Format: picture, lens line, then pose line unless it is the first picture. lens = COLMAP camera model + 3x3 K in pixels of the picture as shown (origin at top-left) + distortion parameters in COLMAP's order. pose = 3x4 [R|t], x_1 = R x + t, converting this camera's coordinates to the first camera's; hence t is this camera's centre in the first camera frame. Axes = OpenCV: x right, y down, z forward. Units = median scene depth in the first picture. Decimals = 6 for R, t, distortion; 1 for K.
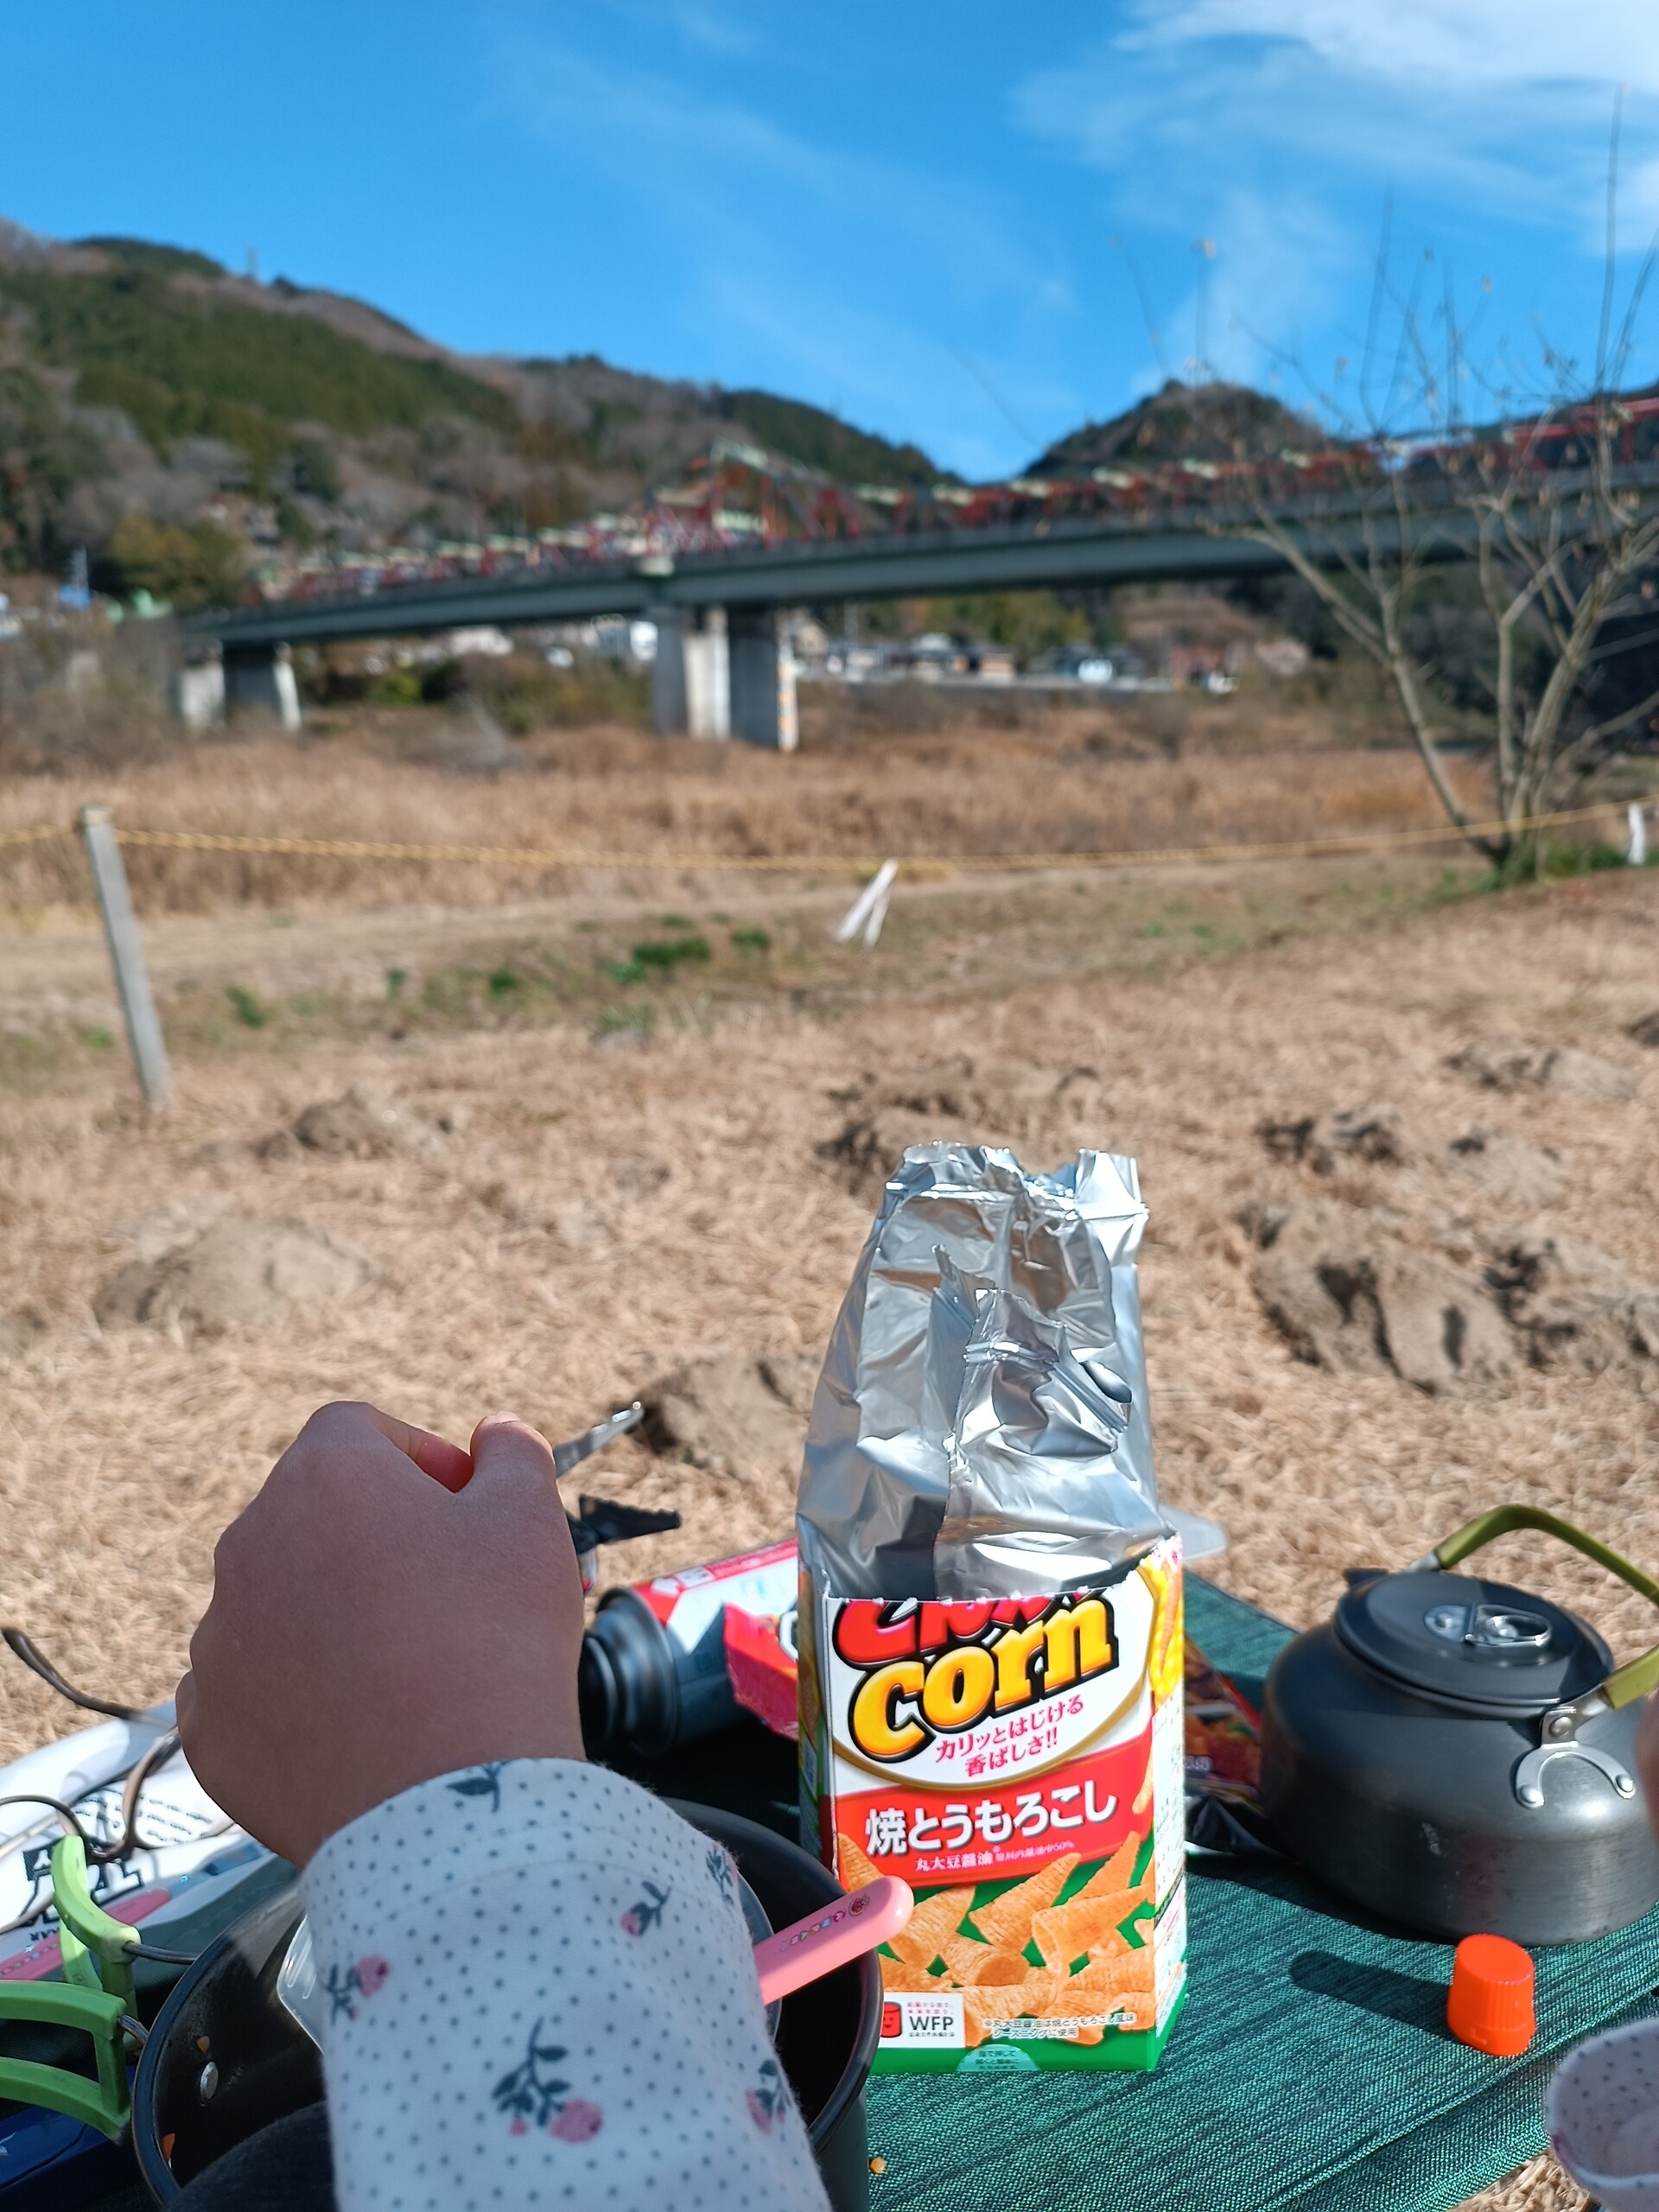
lens RADIAL K [[1634.2, 0, 834.0], [0, 1634.2, 1105.1], [0, 0, 1]] dist [0.004768, -0.002935]
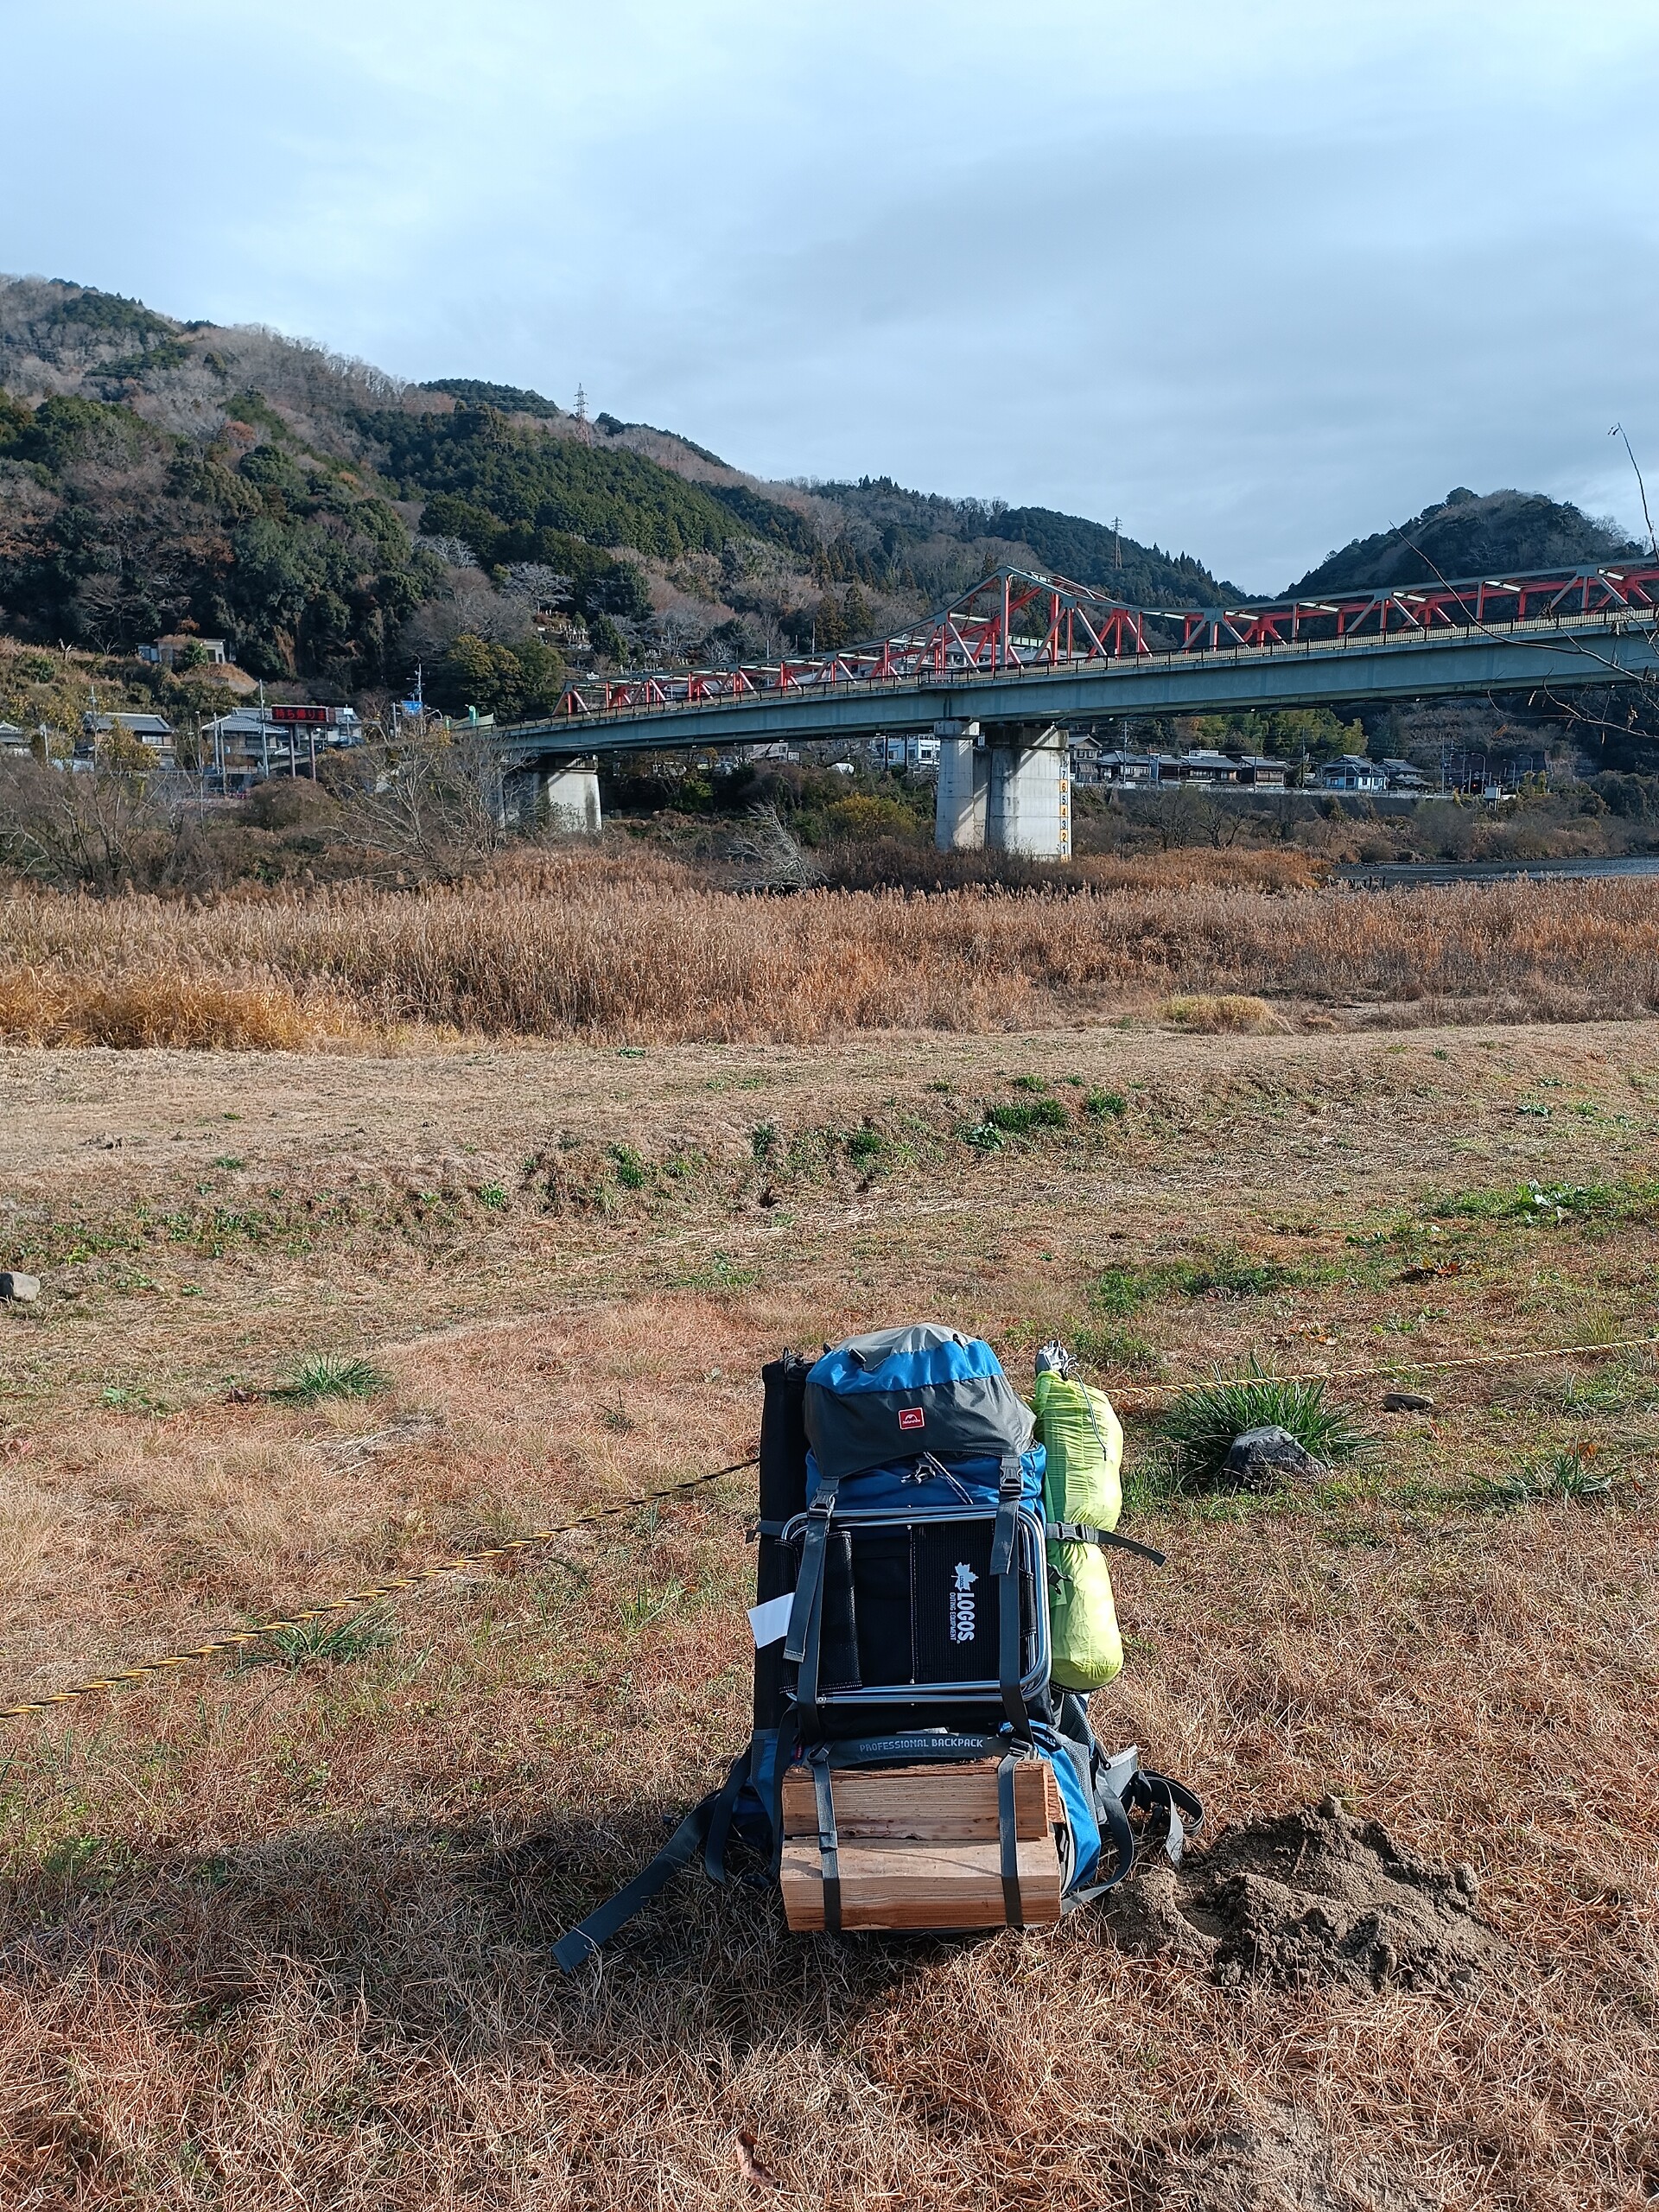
lens RADIAL K [[1580.7, 0, 833.5], [0, 1580.7, 1117.9], [0, 0, 1]] dist [0.039200, -0.025809]
pose [[0.986777, 0.043205, -0.156217, -0.028804], [-0.050481, 0.997803, -0.042910, -0.020200], [0.154019, 0.050229, 0.986790, 0.015186]]
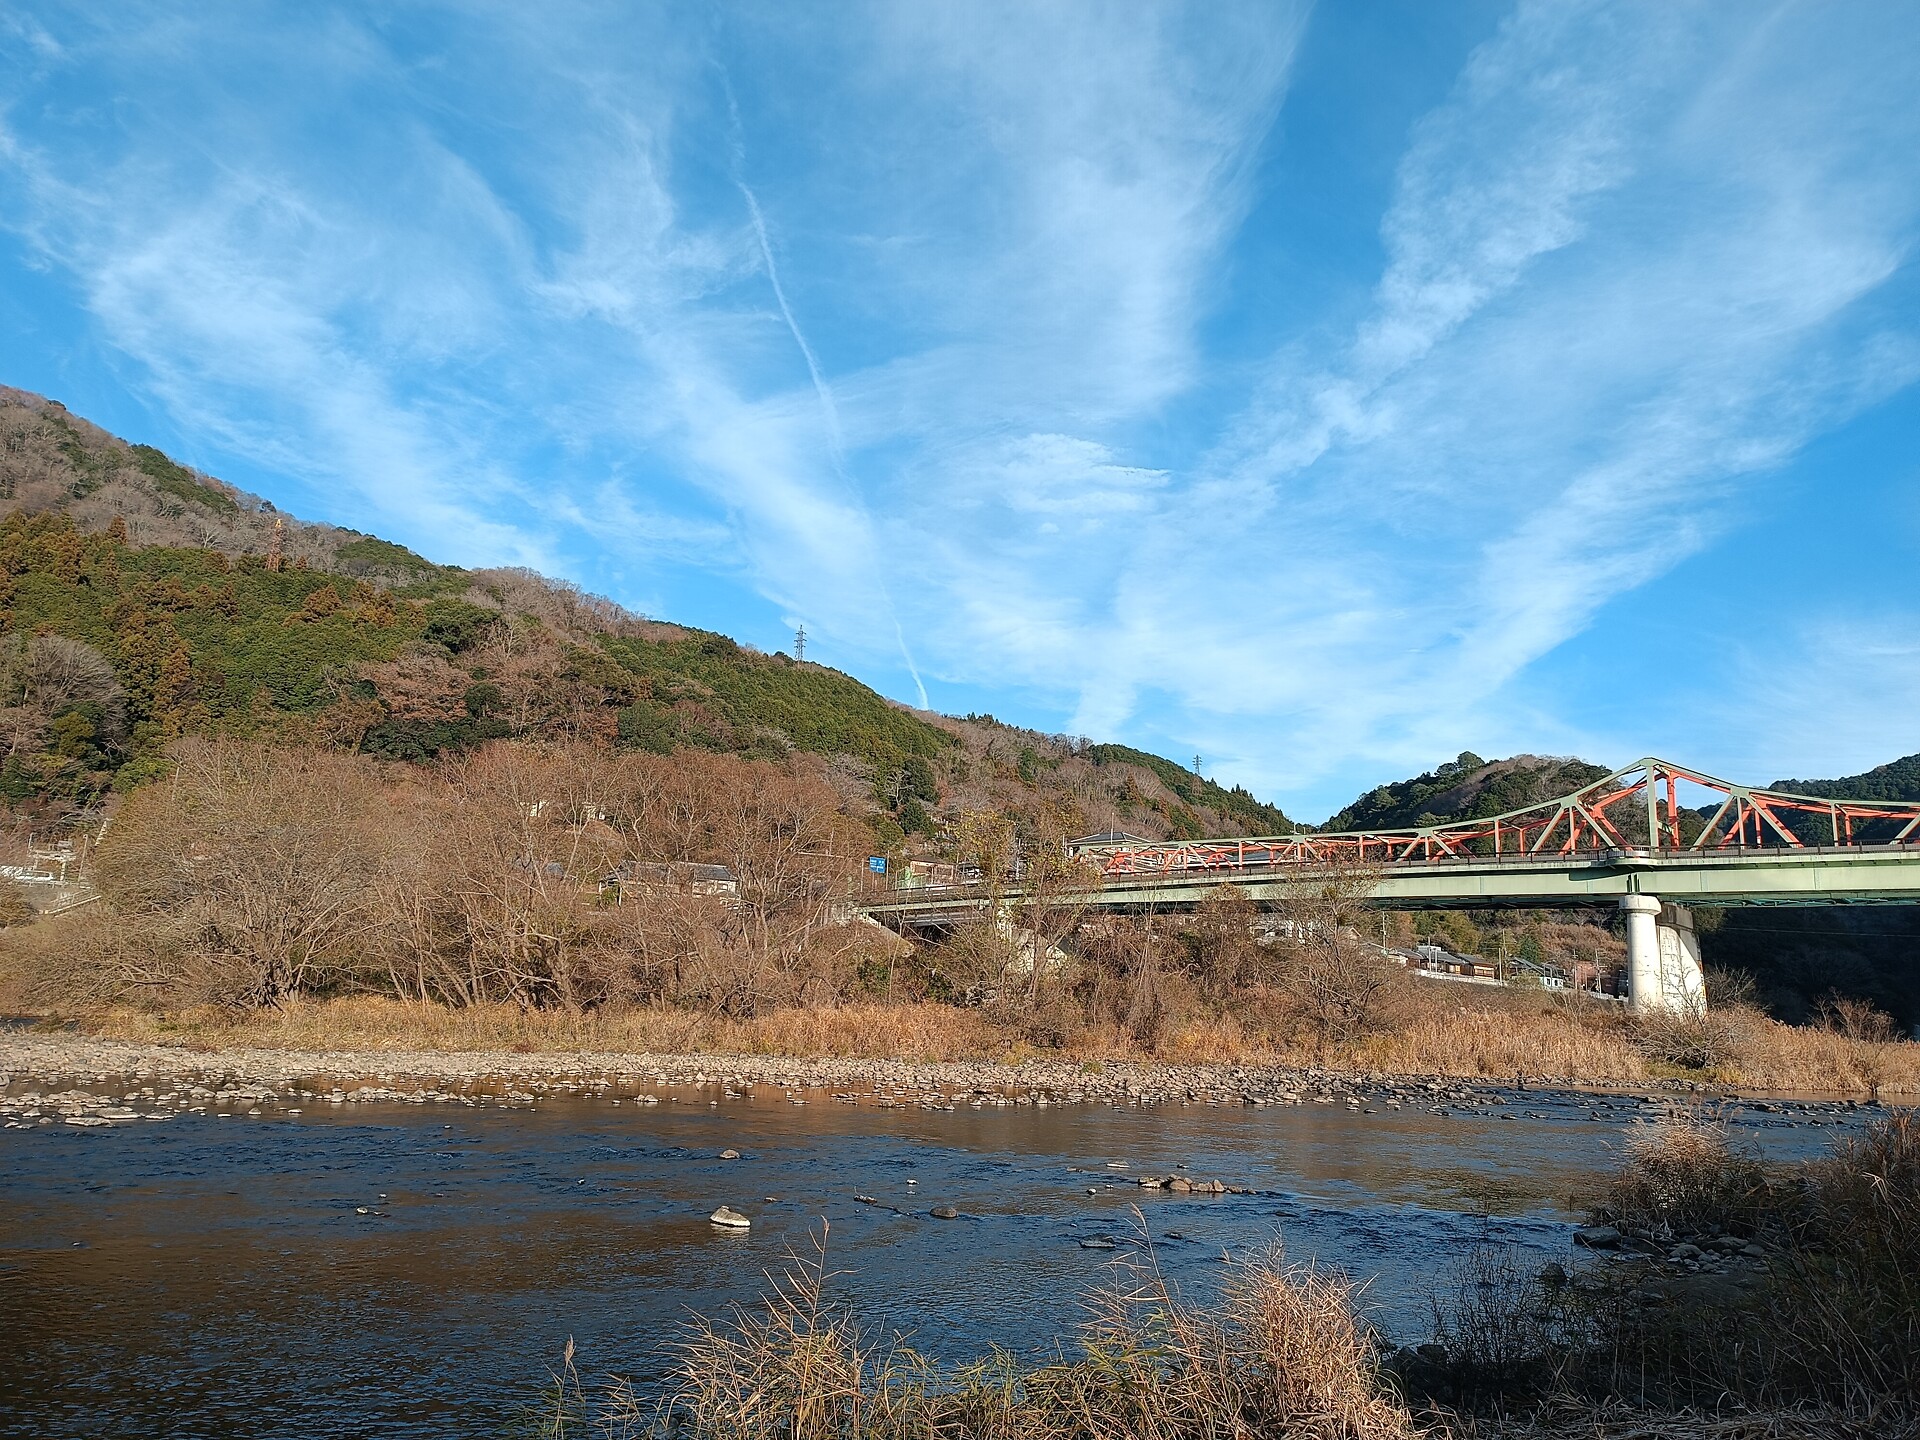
lens RADIAL K [[1364.6, 0, 969.4], [0, 1364.6, 723.8], [0, 0, 1]] dist [0.030364, -0.002811]
pose [[0.994678, 0.044019, -0.093154, -1.361879], [-0.078963, 0.906482, -0.414795, -0.017316], [0.066183, 0.419943, 0.905134, 0.360215]]
